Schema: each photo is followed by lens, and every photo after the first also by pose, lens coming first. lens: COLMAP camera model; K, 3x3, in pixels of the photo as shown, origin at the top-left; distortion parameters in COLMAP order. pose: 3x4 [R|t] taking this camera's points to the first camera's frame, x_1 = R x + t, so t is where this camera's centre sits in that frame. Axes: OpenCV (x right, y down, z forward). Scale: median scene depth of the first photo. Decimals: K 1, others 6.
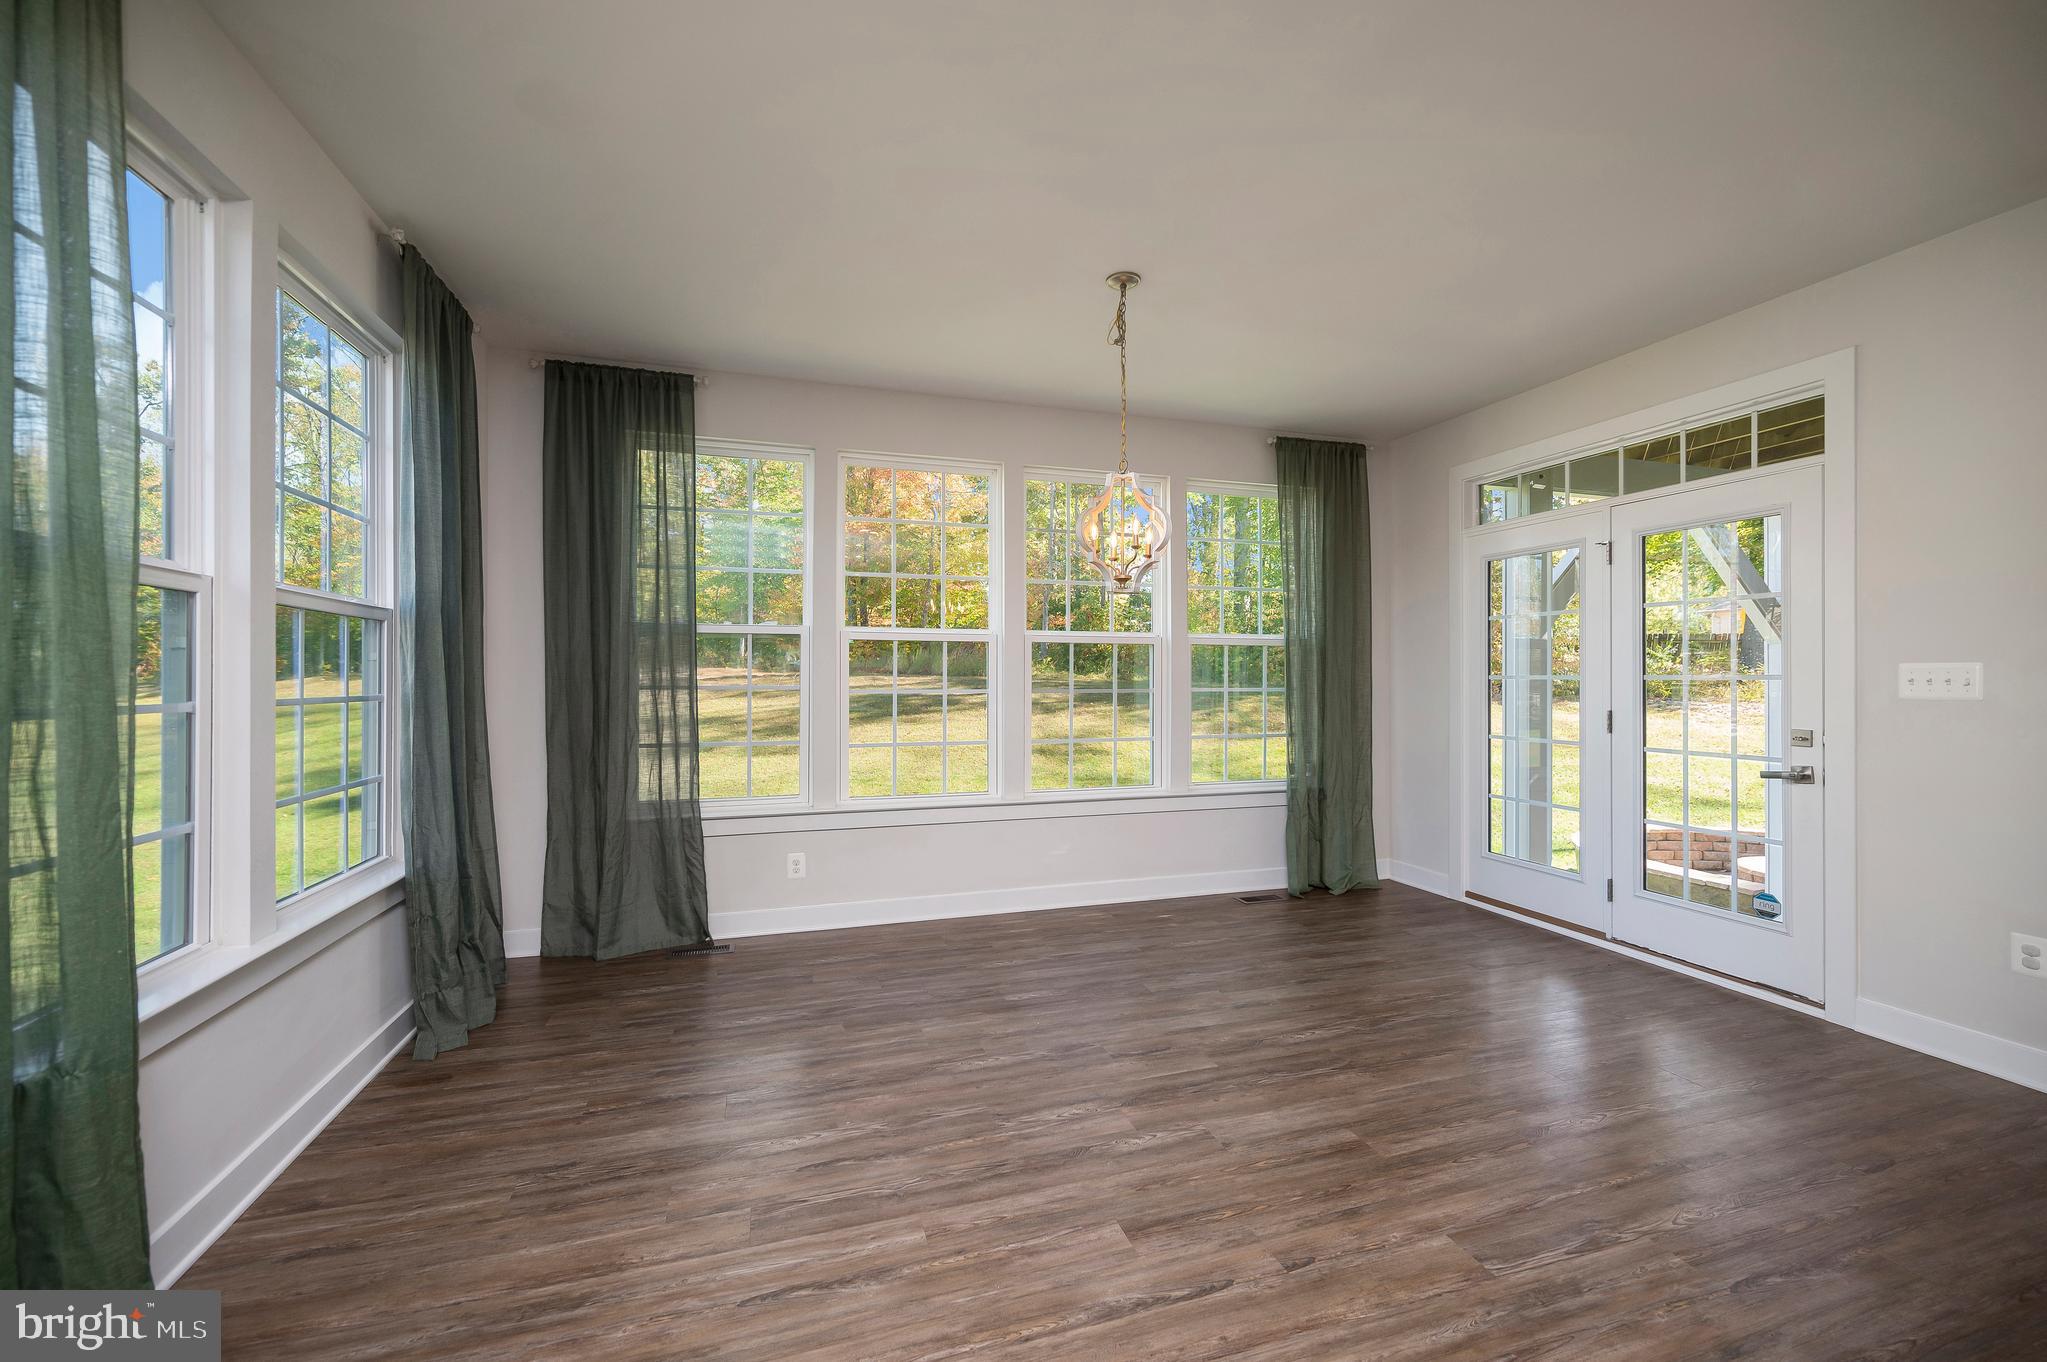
lens RADIAL K [[820.9, 0, 1031.7], [0, 820.9, 673.6], [0, 0, 1]] dist [-0.000269, -0.000224]
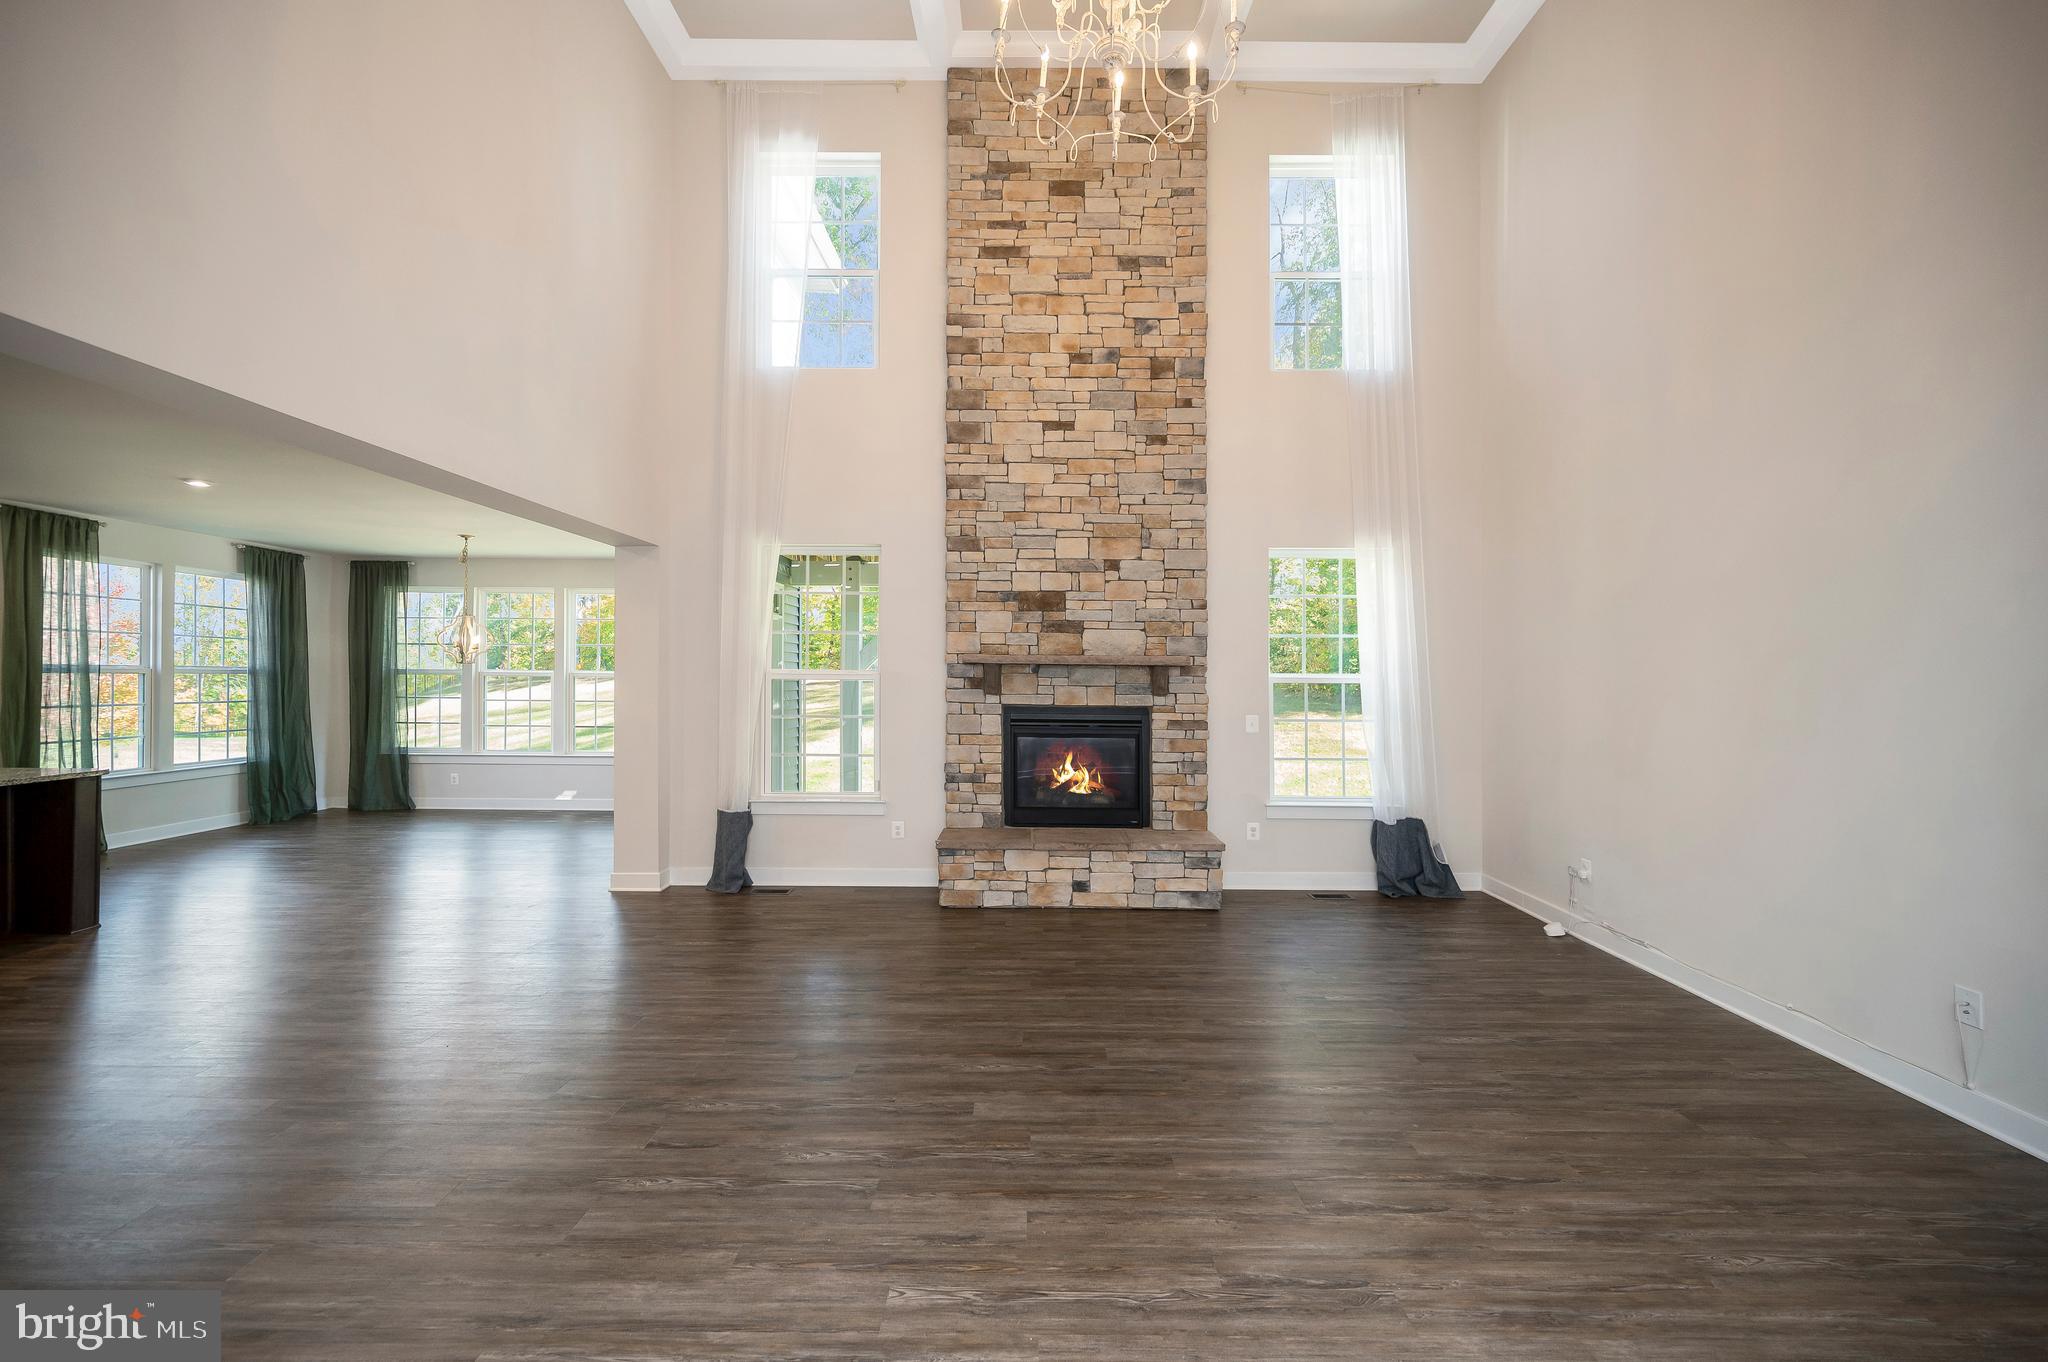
lens RADIAL K [[821.3, 0, 1032.2], [0, 821.3, 673.6], [0, 0, 1]] dist [-0.000269, -0.000224]
pose [[0.948037, 0.004403, -0.318130, 1.940083], [-0.005674, 0.999979, -0.003069, -0.054261], [0.318110, 0.004714, 0.948042, -0.605114]]
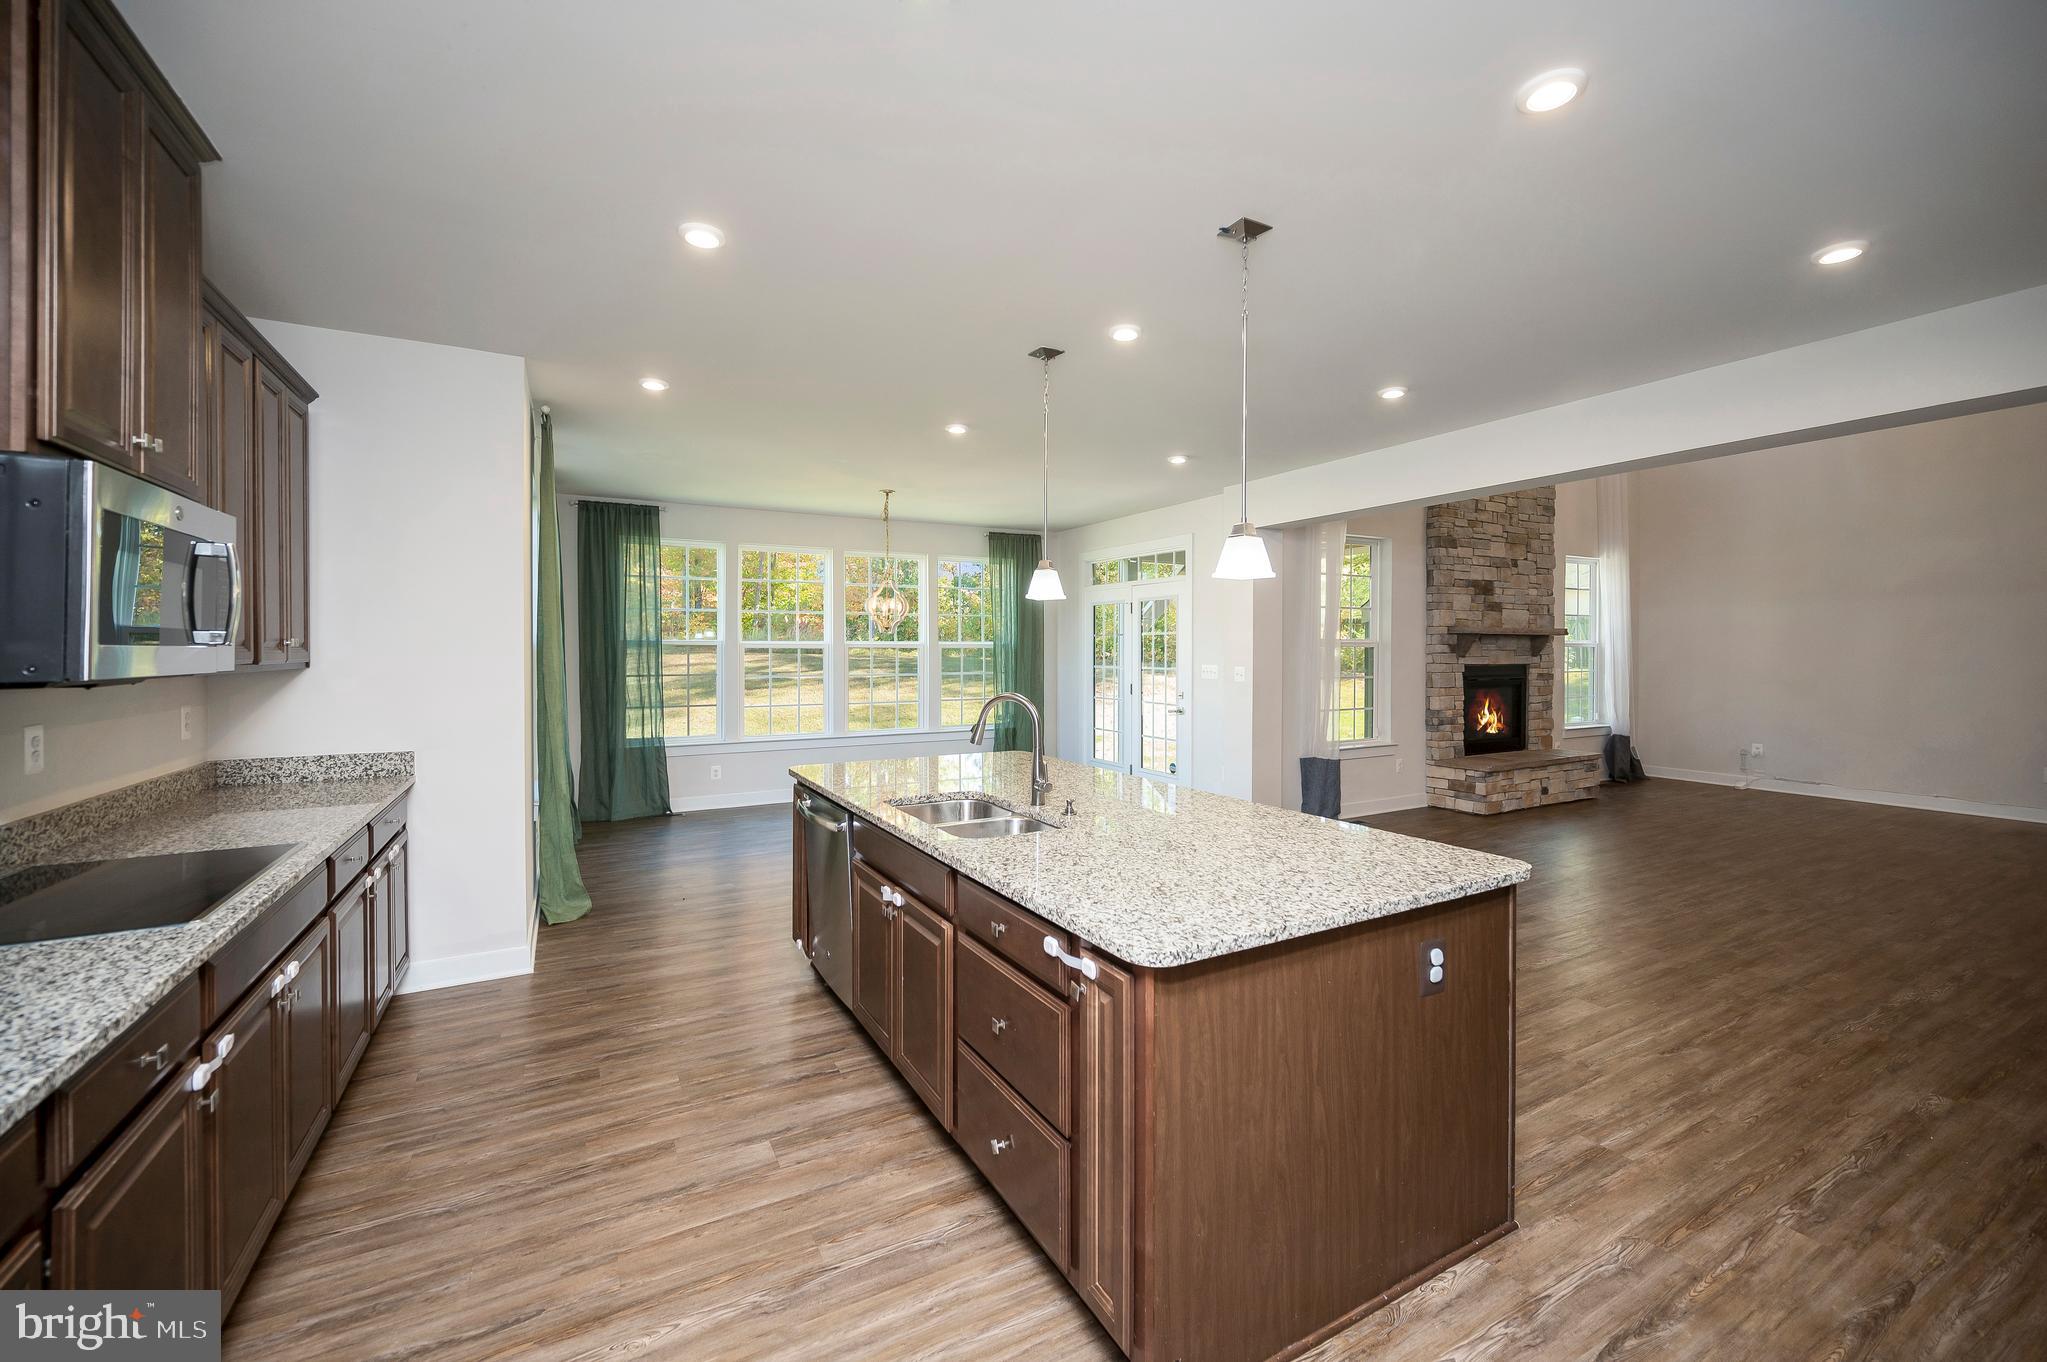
lens RADIAL K [[823.4, 0, 1021.2], [0, 823.4, 661.7], [0, 0, 1]] dist [-0.002981, -0.000257]
pose [[0.983314, -0.004432, 0.181864, 0.049396], [0.000935, 0.999813, 0.019310, -0.049307], [-0.181915, -0.018818, 0.983134, -0.960600]]
